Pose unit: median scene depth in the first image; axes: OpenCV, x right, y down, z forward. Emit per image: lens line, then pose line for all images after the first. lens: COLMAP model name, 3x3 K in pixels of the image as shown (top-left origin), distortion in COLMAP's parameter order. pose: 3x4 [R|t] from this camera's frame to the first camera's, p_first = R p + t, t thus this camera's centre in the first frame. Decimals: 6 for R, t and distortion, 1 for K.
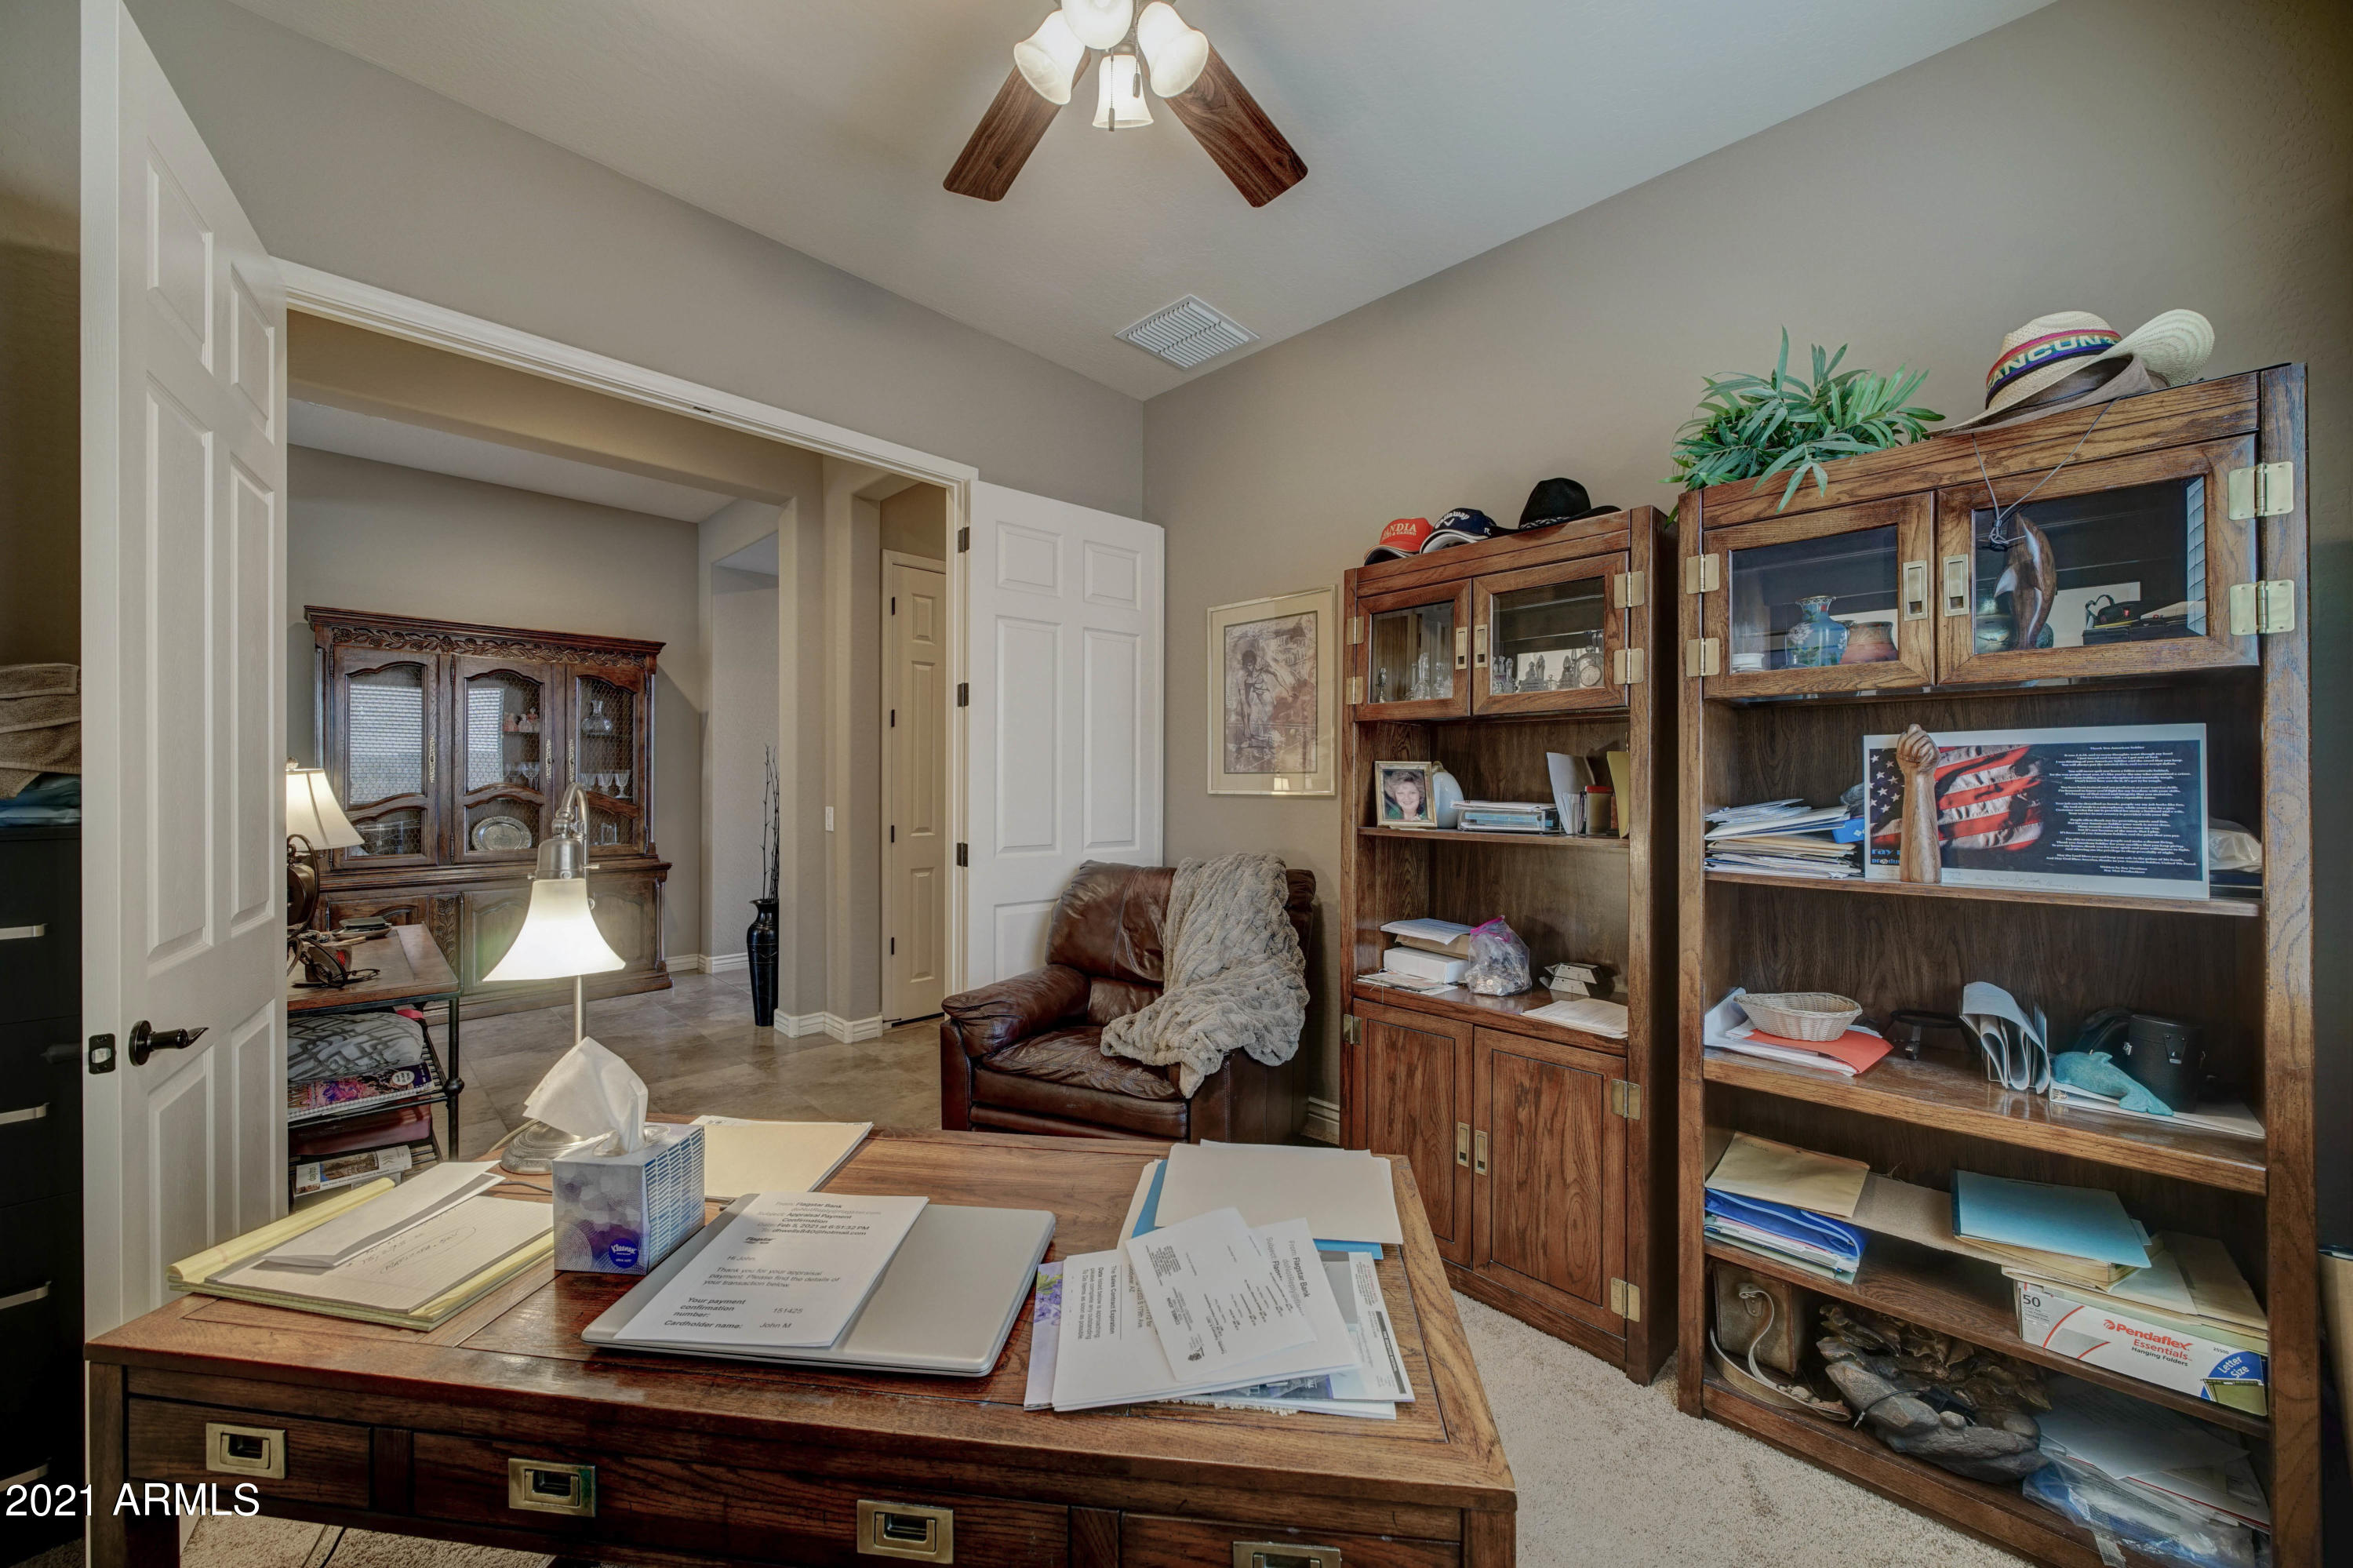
lens RADIAL K [[861.1, 0, 1181.5], [0, 861.1, 784.2], [0, 0, 1]] dist [-0.002151, -0.000219]
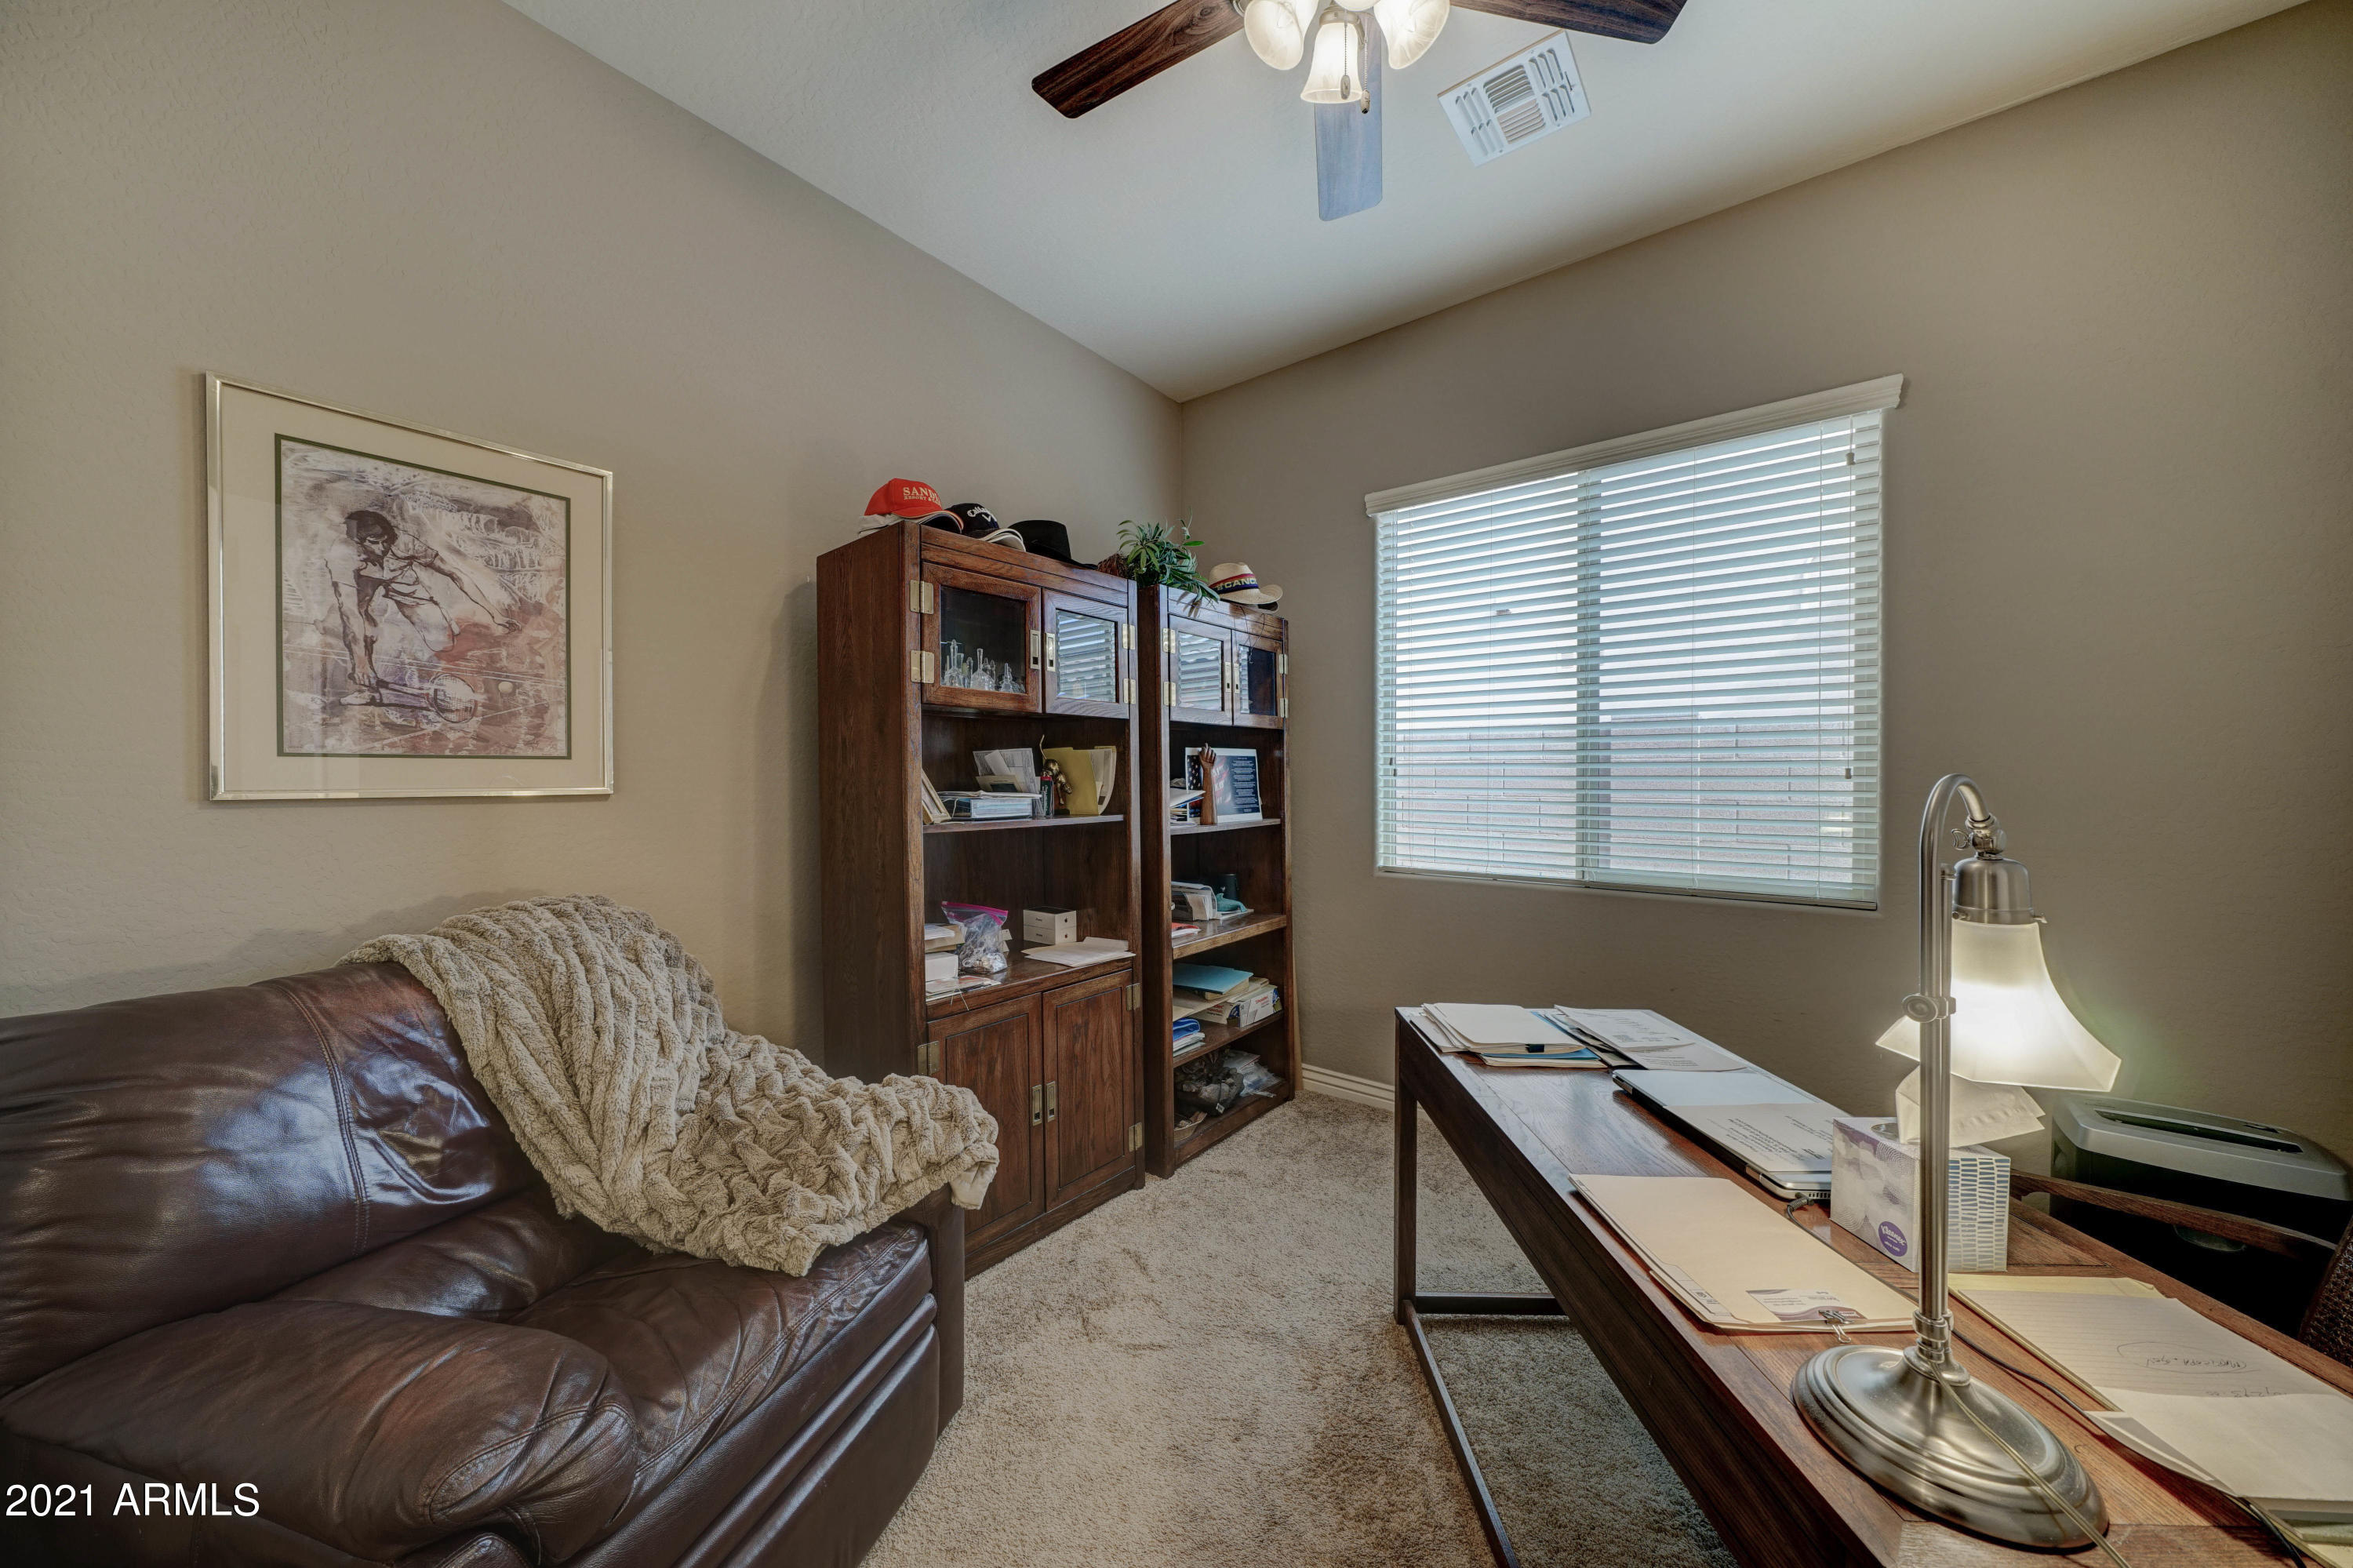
lens RADIAL K [[809.7, 0, 1185.5], [0, 809.7, 780.2], [0, 0, 1]] dist [-0.001339, -0.000026]
pose [[-0.100991, -0.016915, 0.994743, -0.787956], [-0.002458, 0.999857, 0.016752, -0.013263], [-0.994884, -0.000753, -0.101019, 1.018563]]
